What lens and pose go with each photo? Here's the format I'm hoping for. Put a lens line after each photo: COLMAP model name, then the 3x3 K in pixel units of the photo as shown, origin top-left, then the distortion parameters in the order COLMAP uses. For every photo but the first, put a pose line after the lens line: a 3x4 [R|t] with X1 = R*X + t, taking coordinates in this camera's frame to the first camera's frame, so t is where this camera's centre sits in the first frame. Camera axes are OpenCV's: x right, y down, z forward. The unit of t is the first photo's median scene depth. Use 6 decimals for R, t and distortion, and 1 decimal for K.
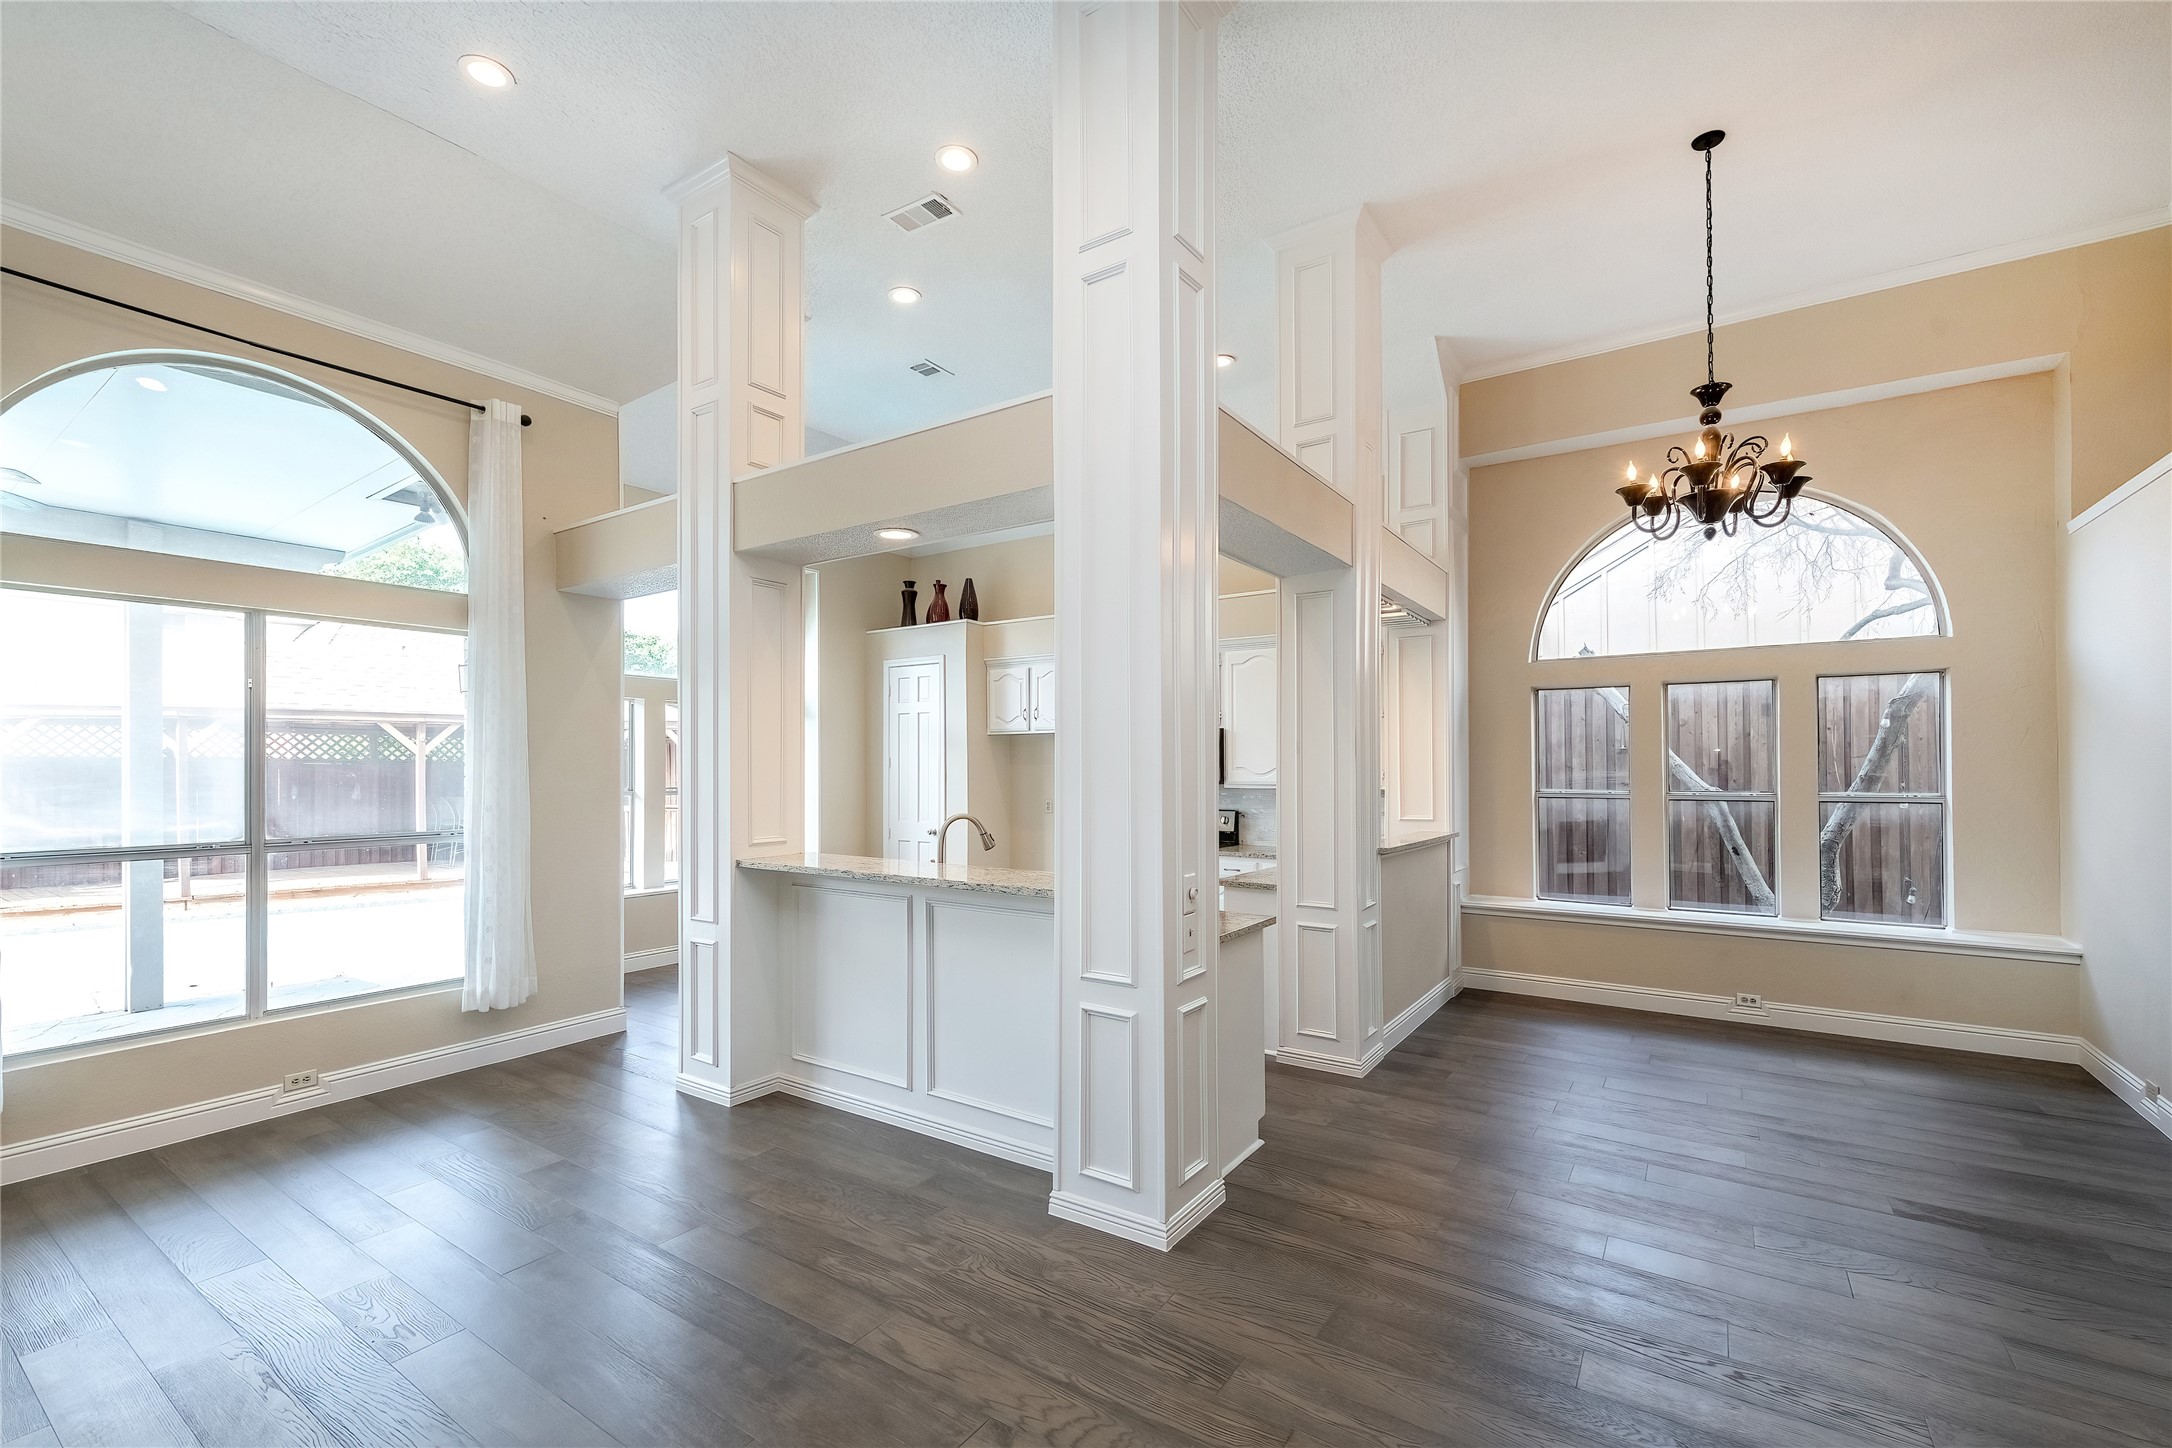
lens RADIAL K [[934.5, 0, 1061.1], [0, 934.5, 759.1], [0, 0, 1]] dist [0.015492, -0.005395]
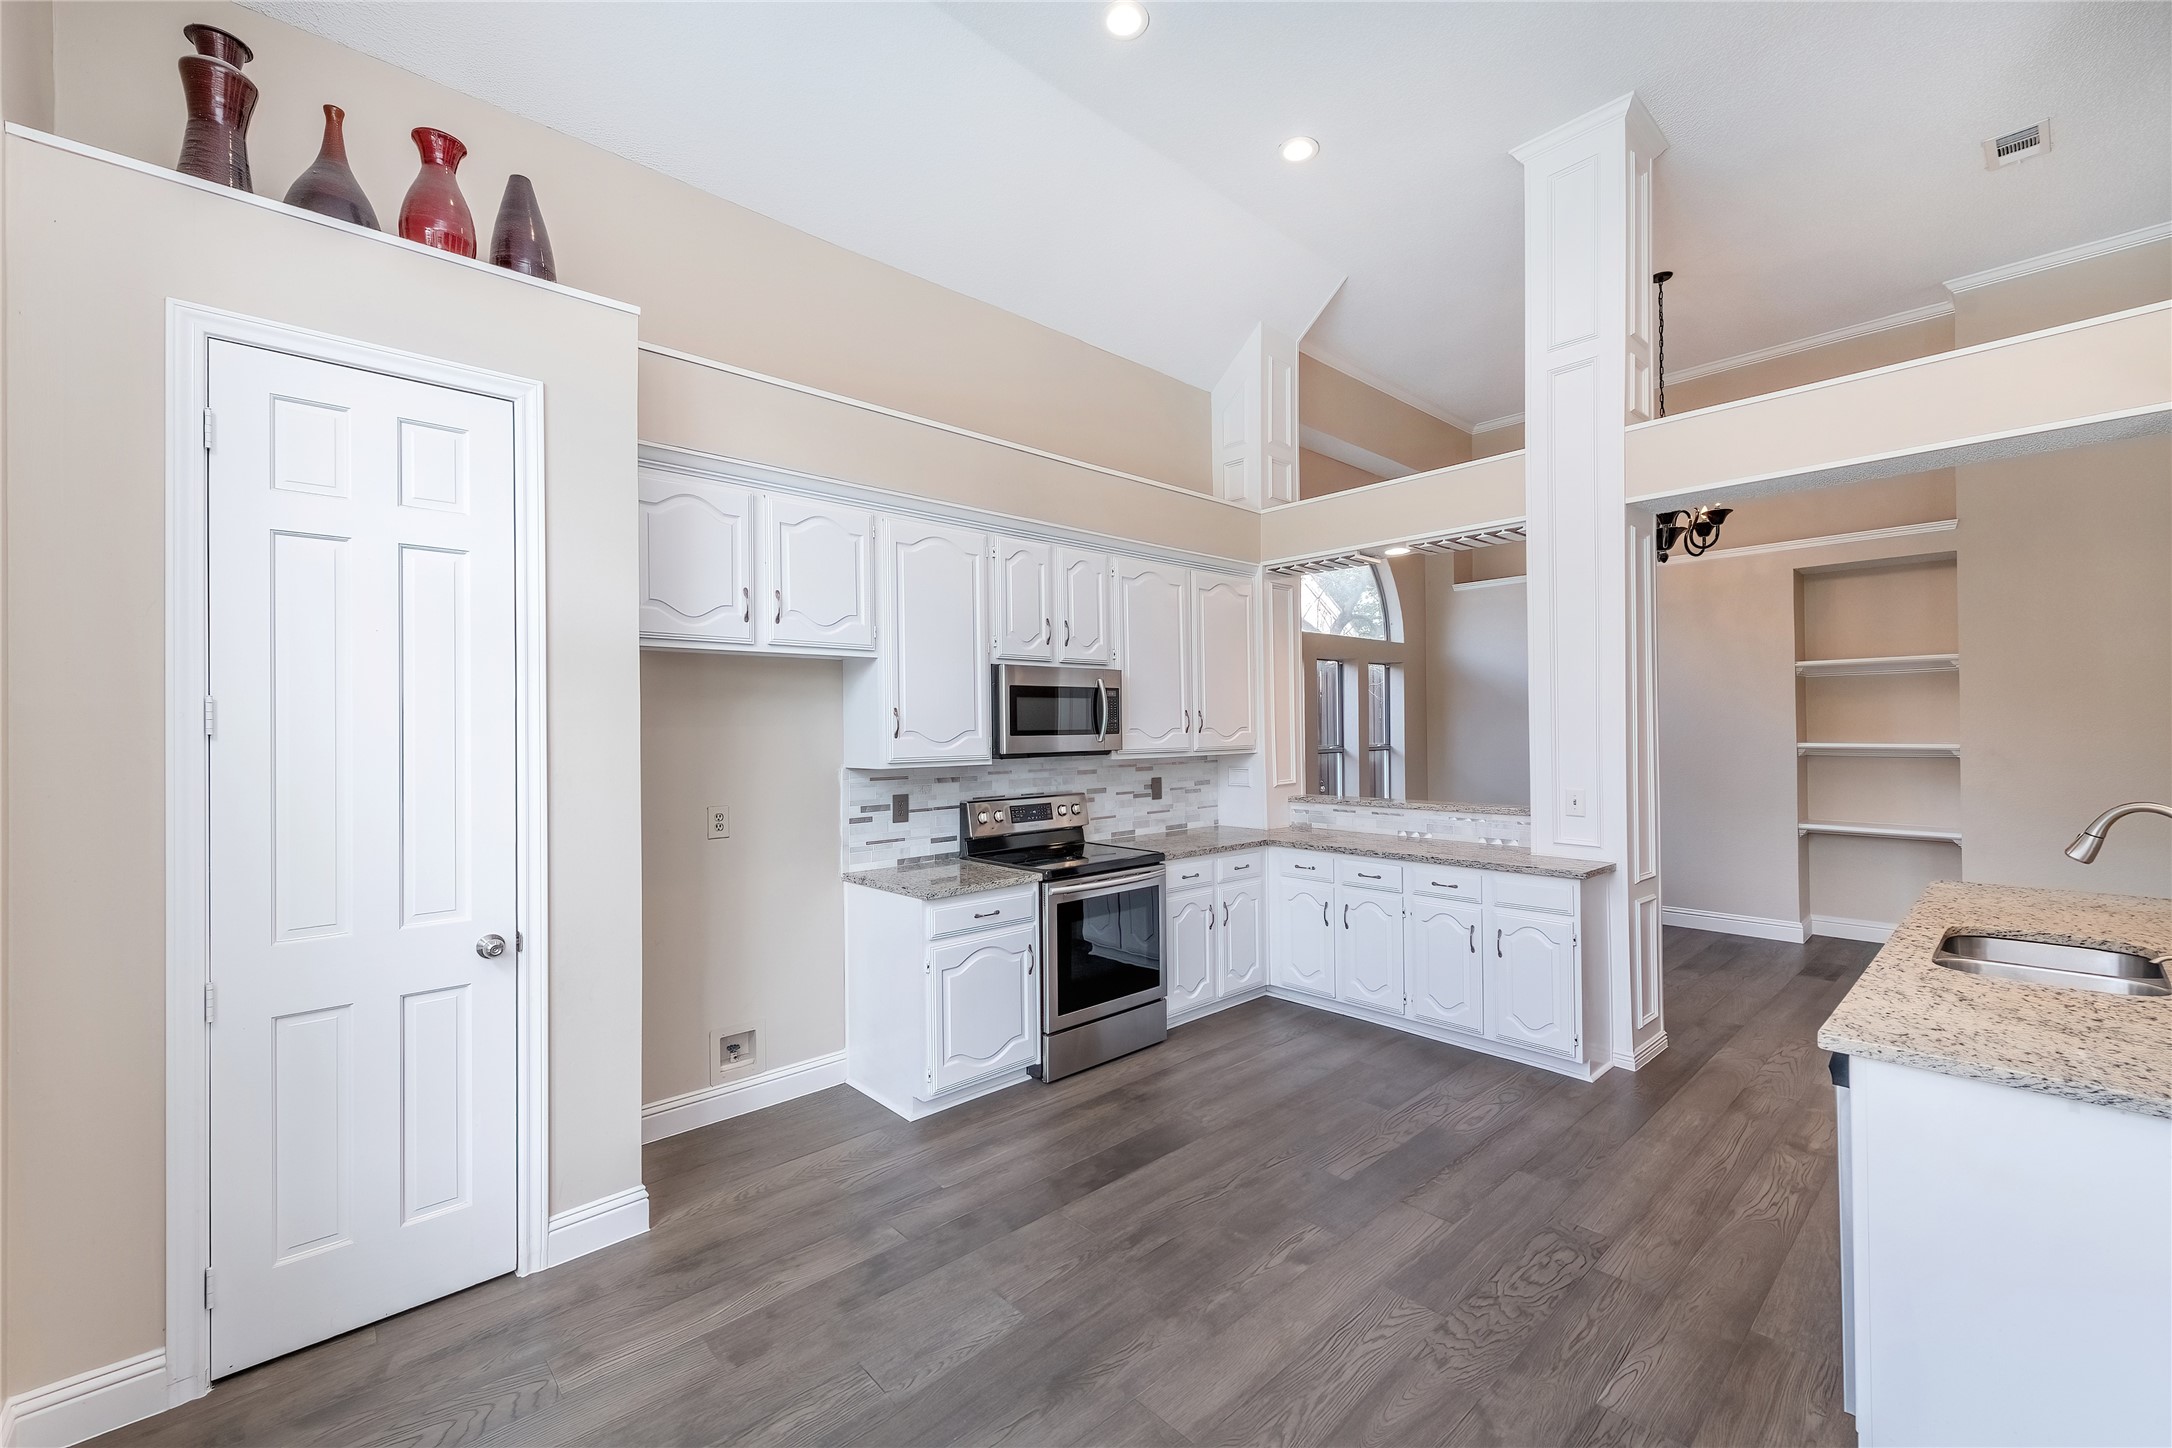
lens RADIAL K [[892.7, 0, 1093.2], [0, 892.7, 722.2], [0, 0, 1]] dist [0.009527, -0.000635]
pose [[0.212380, 0.004719, 0.977176, -0.606562], [-0.001140, 0.999989, -0.004581, 0.009897], [-0.977186, -0.000141, 0.212383, 1.185067]]
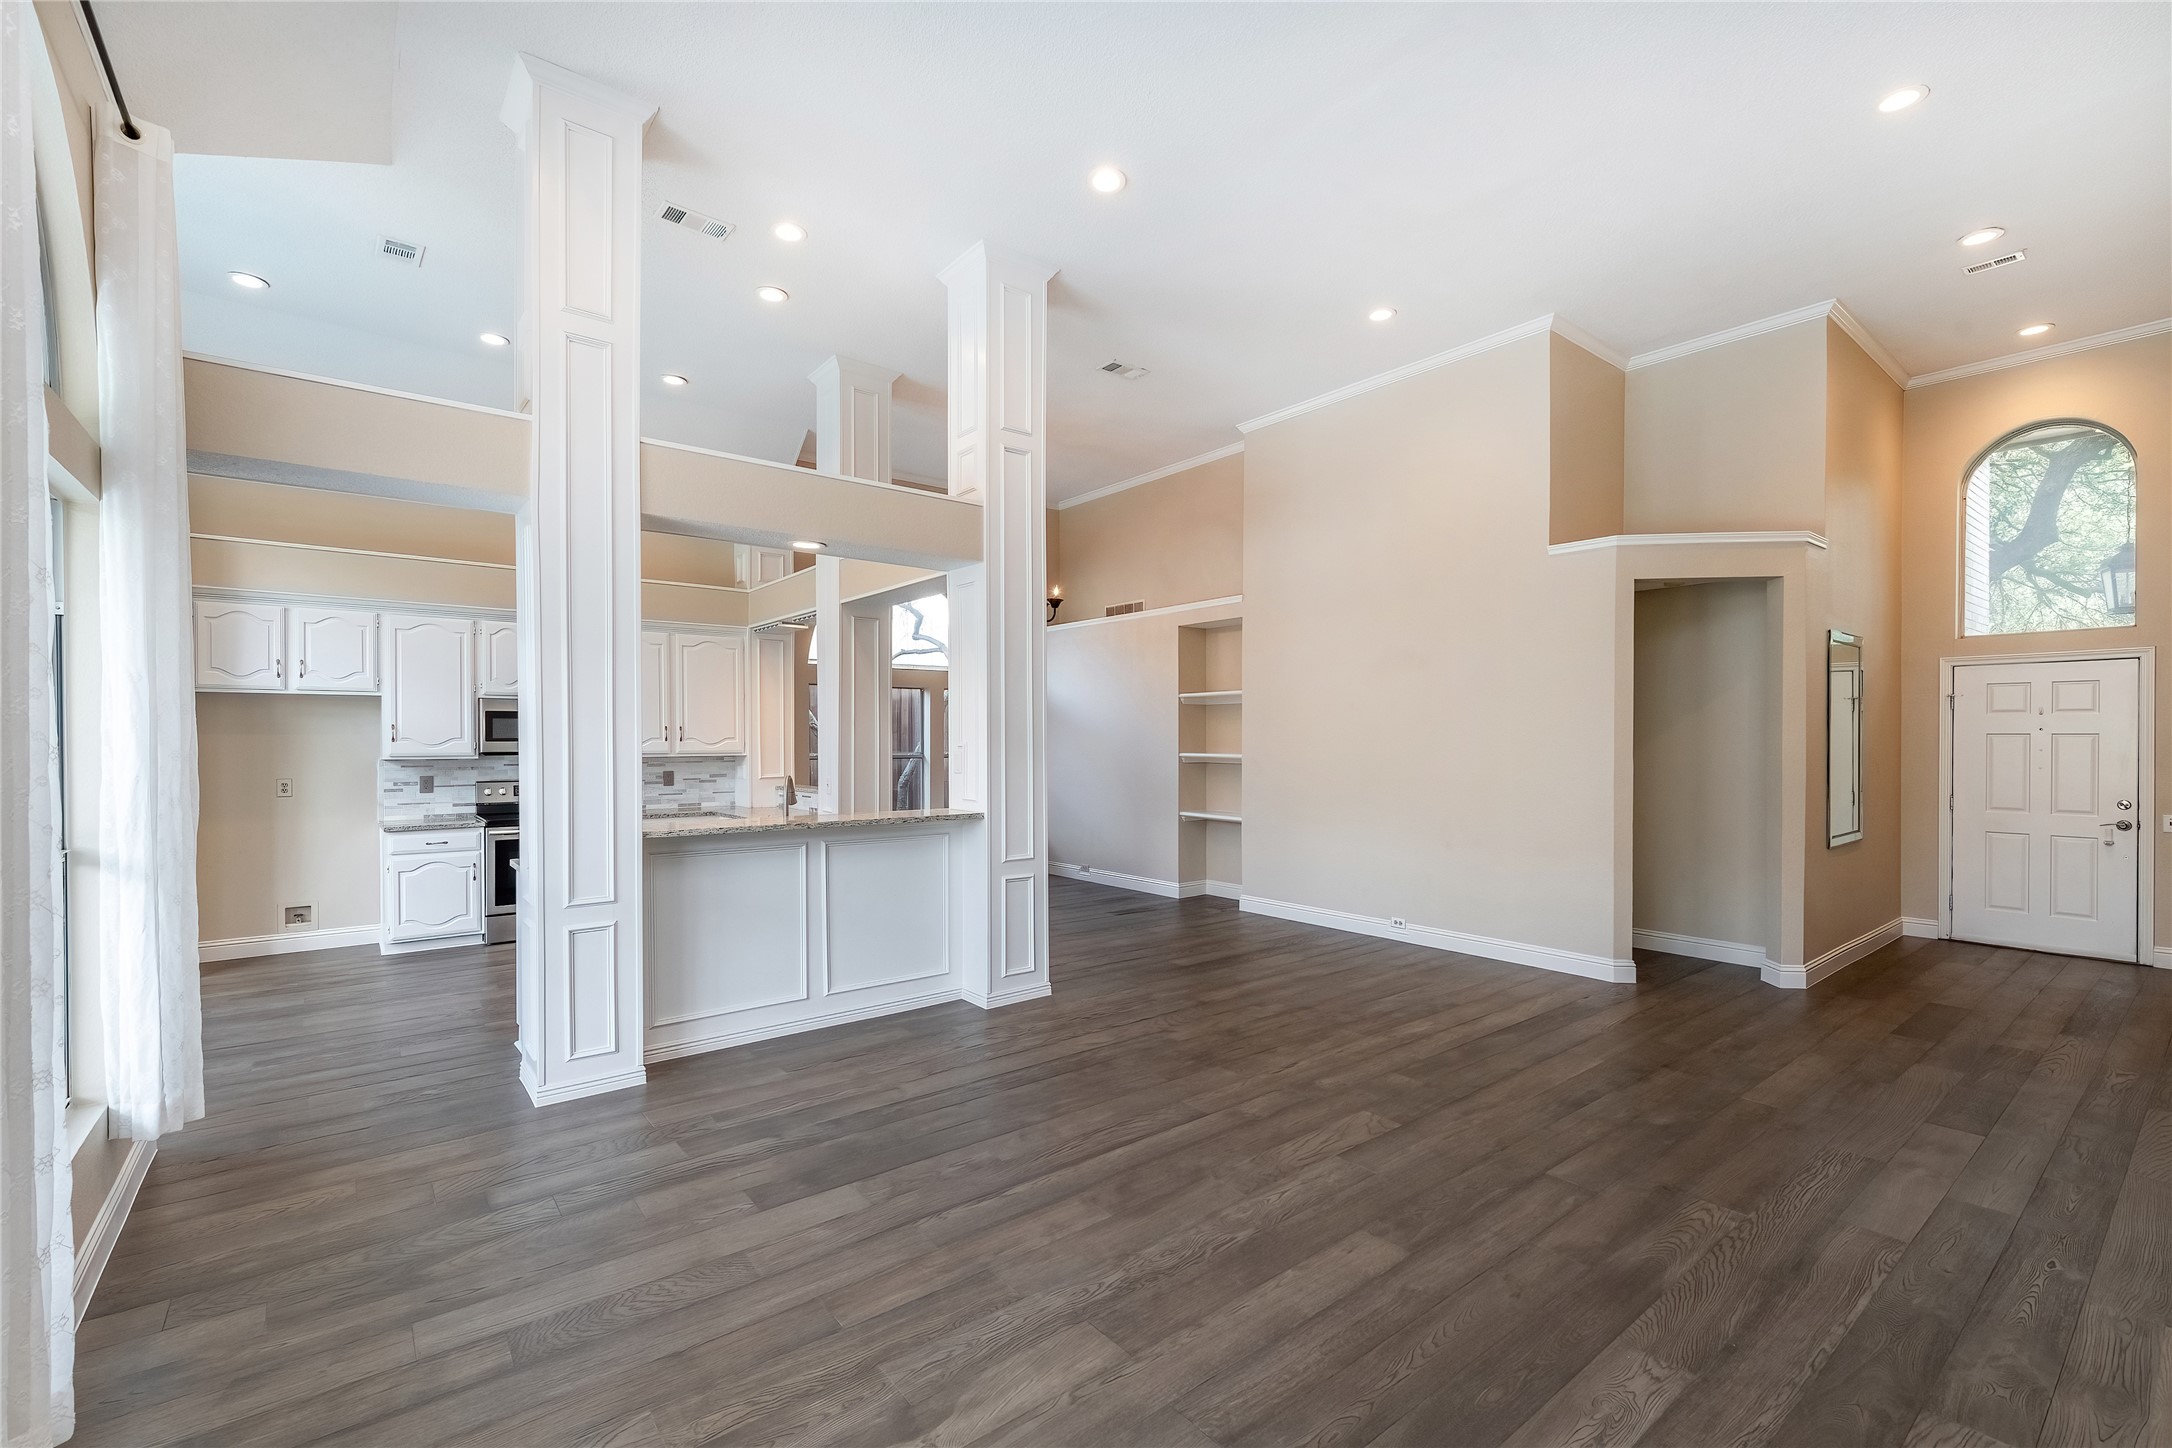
lens RADIAL K [[929.6, 0, 1097.8], [0, 929.6, 738.3], [0, 0, 1]] dist [0.014162, -0.004744]
pose [[0.278881, 0.002730, 0.960322, -0.910069], [-0.009149, 0.999958, -0.000186, 0.005874], [-0.960282, -0.008734, 0.278894, 0.217848]]
